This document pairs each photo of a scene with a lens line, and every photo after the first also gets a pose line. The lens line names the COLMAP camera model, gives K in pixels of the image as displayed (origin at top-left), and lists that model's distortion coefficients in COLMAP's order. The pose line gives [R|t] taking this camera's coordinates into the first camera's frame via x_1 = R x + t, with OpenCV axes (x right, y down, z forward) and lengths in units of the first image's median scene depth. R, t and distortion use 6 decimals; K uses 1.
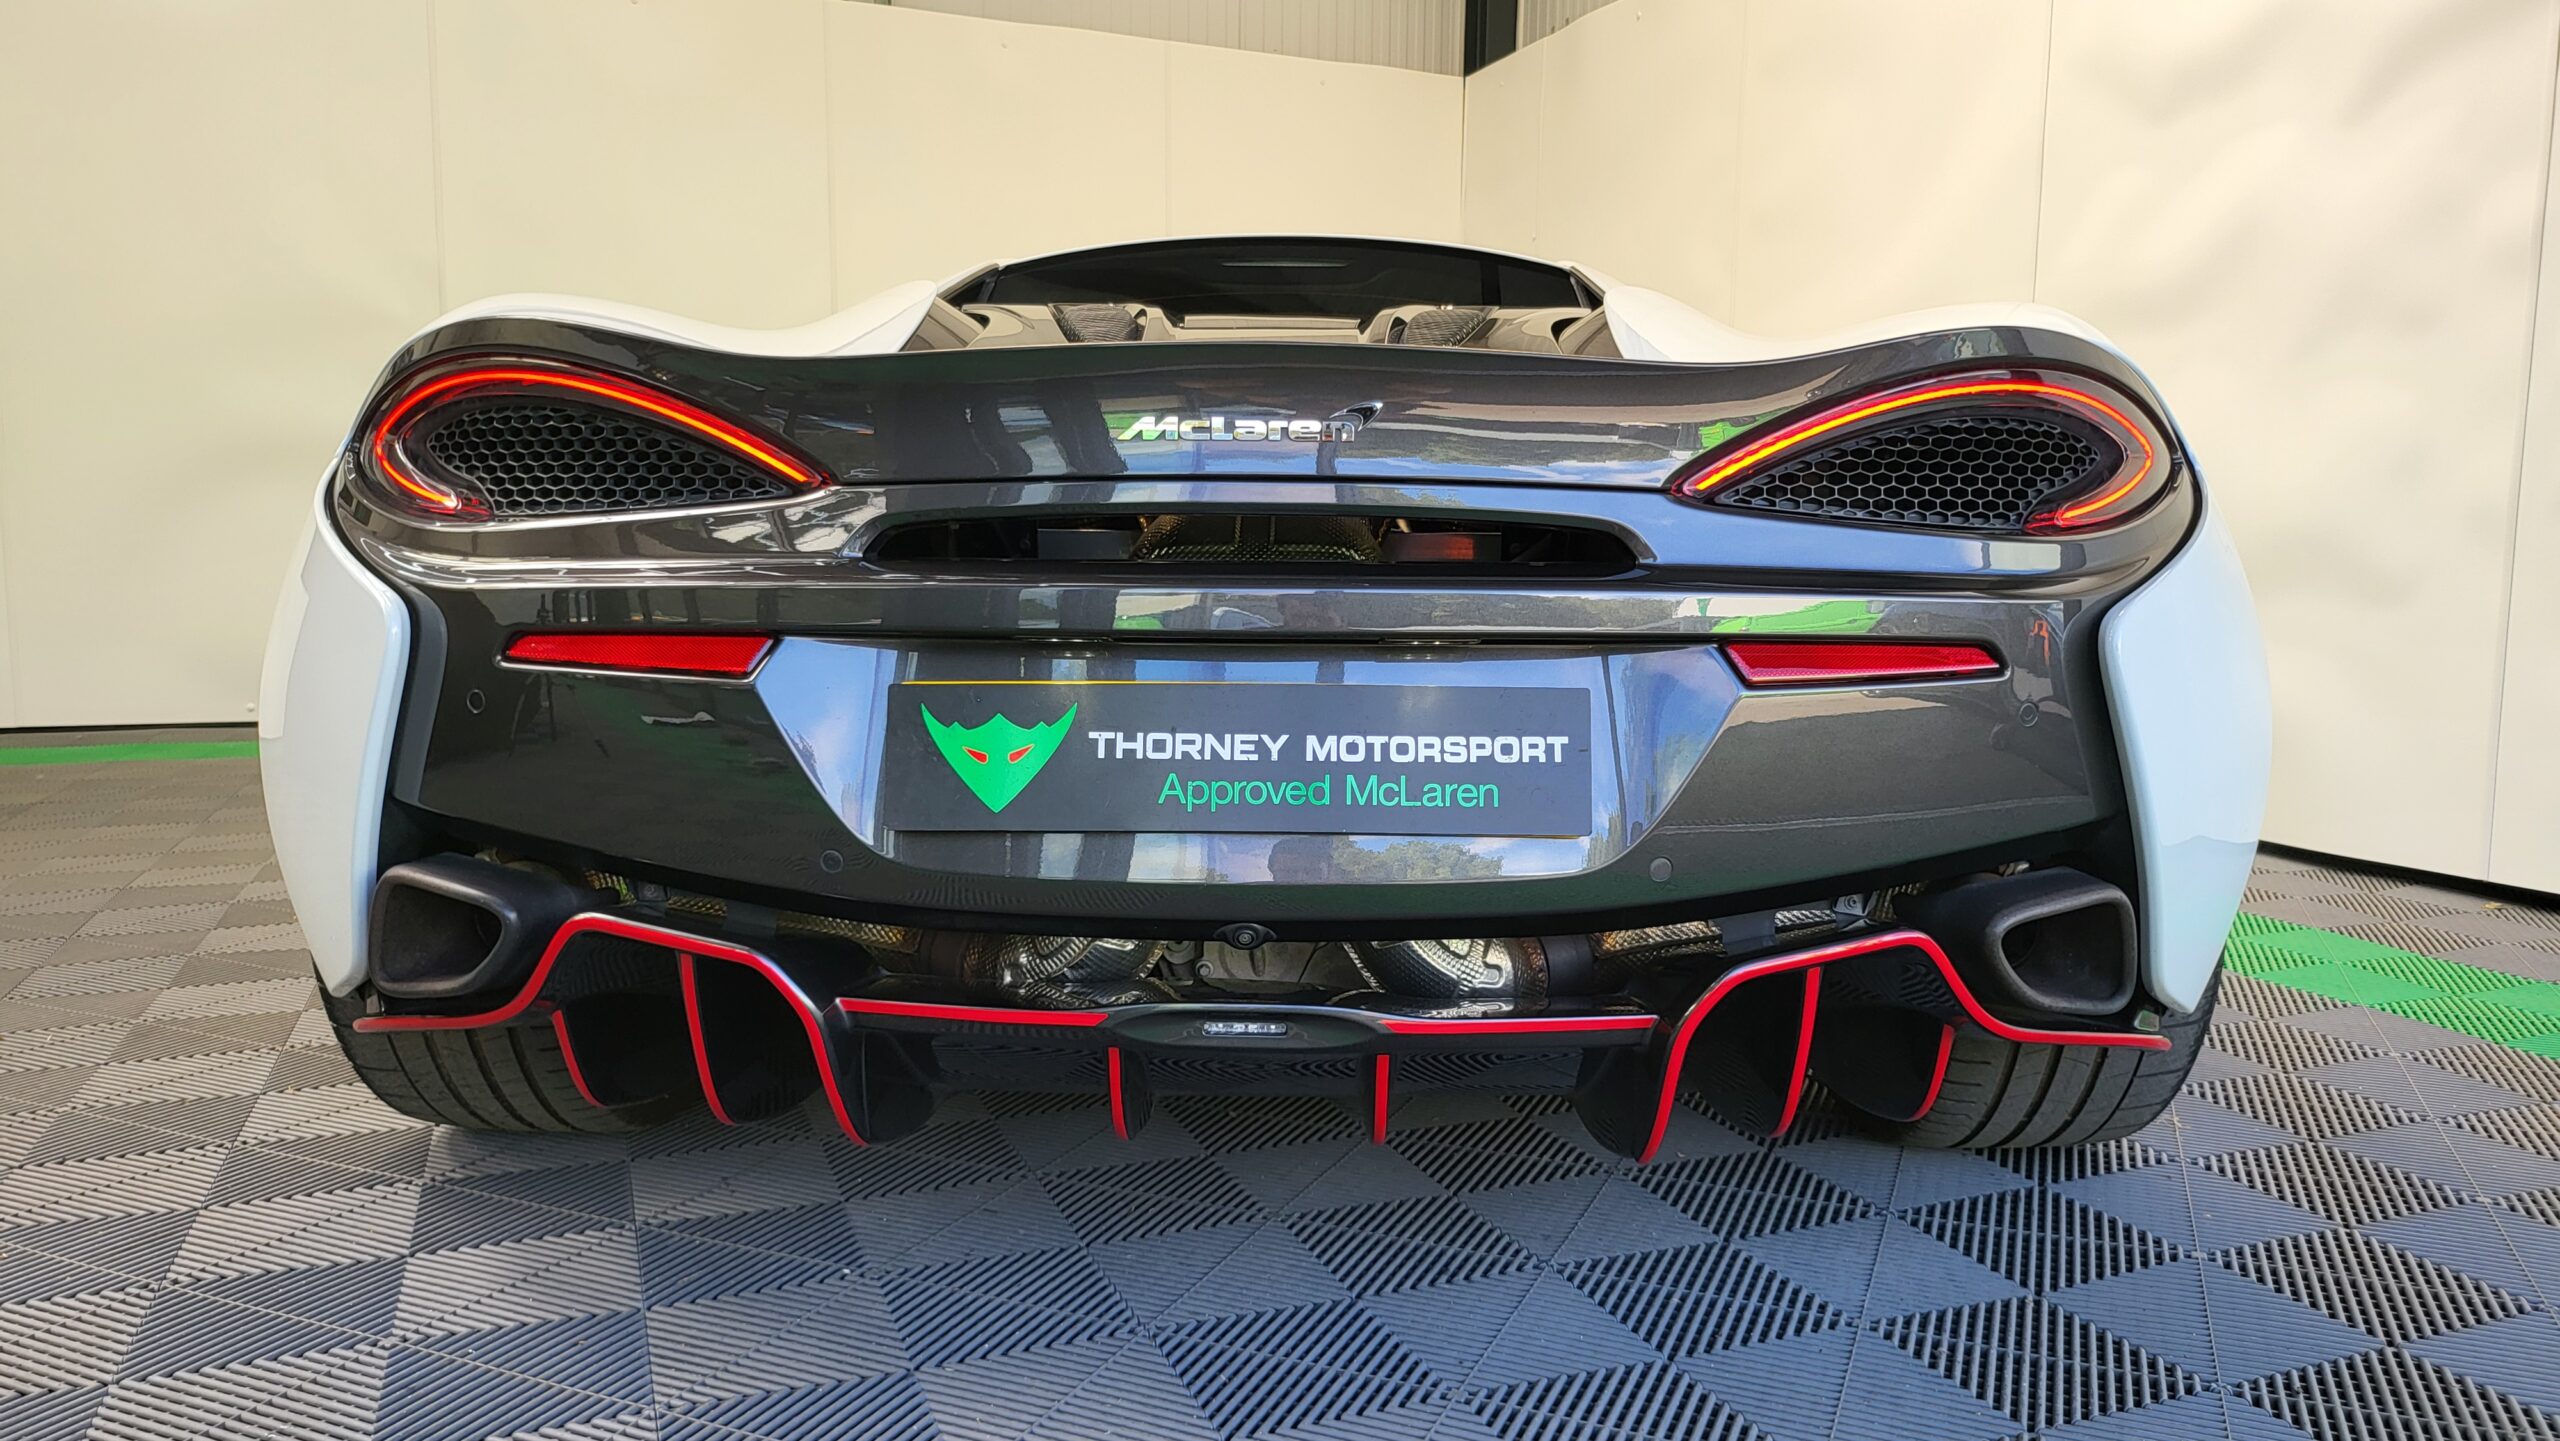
lens RADIAL K [[1773.8, 0, 1293.1], [0, 1773.8, 746.2], [0, 0, 1]] dist [0.041178, -0.037897]
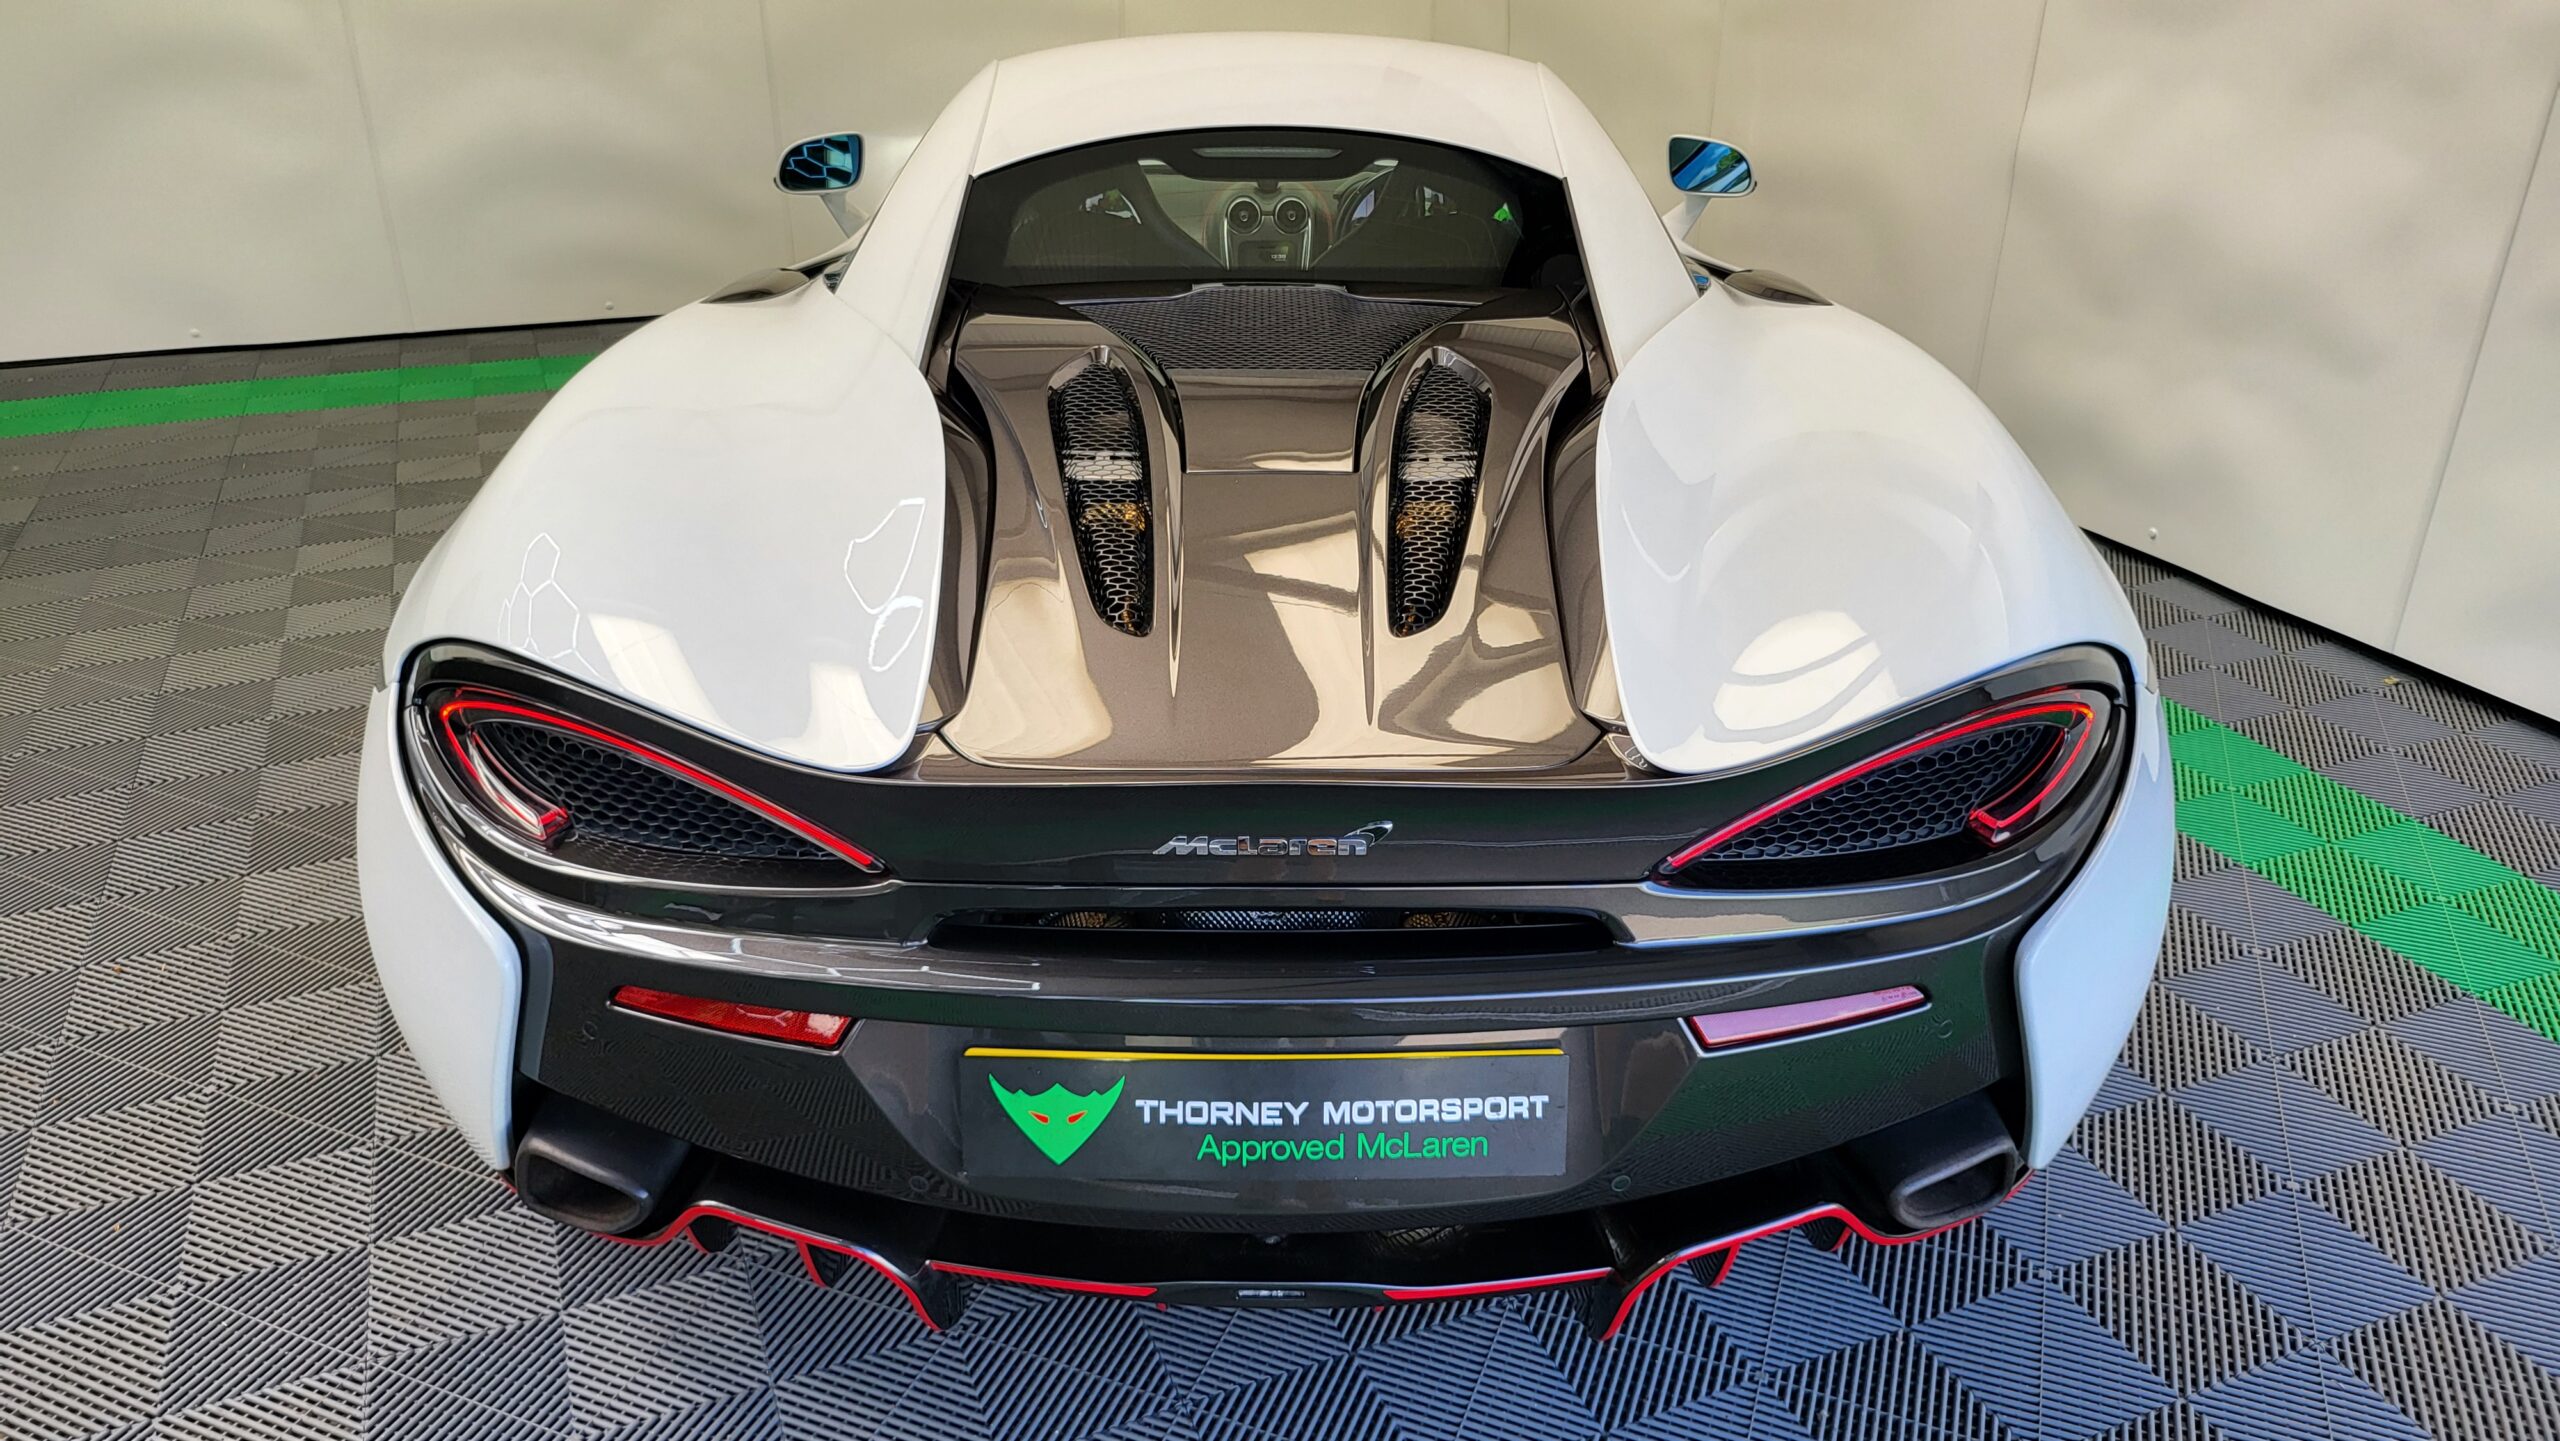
lens RADIAL K [[1773.8, 0, 1267.2], [0, 1773.8, 698.2], [0, 0, 1]] dist [0.041178, -0.037897]
pose [[0.999851, -0.010207, 0.013899, -0.042766], [0.005225, 0.947444, 0.319880, -0.627198], [-0.016434, -0.319760, 0.947356, -0.016465]]
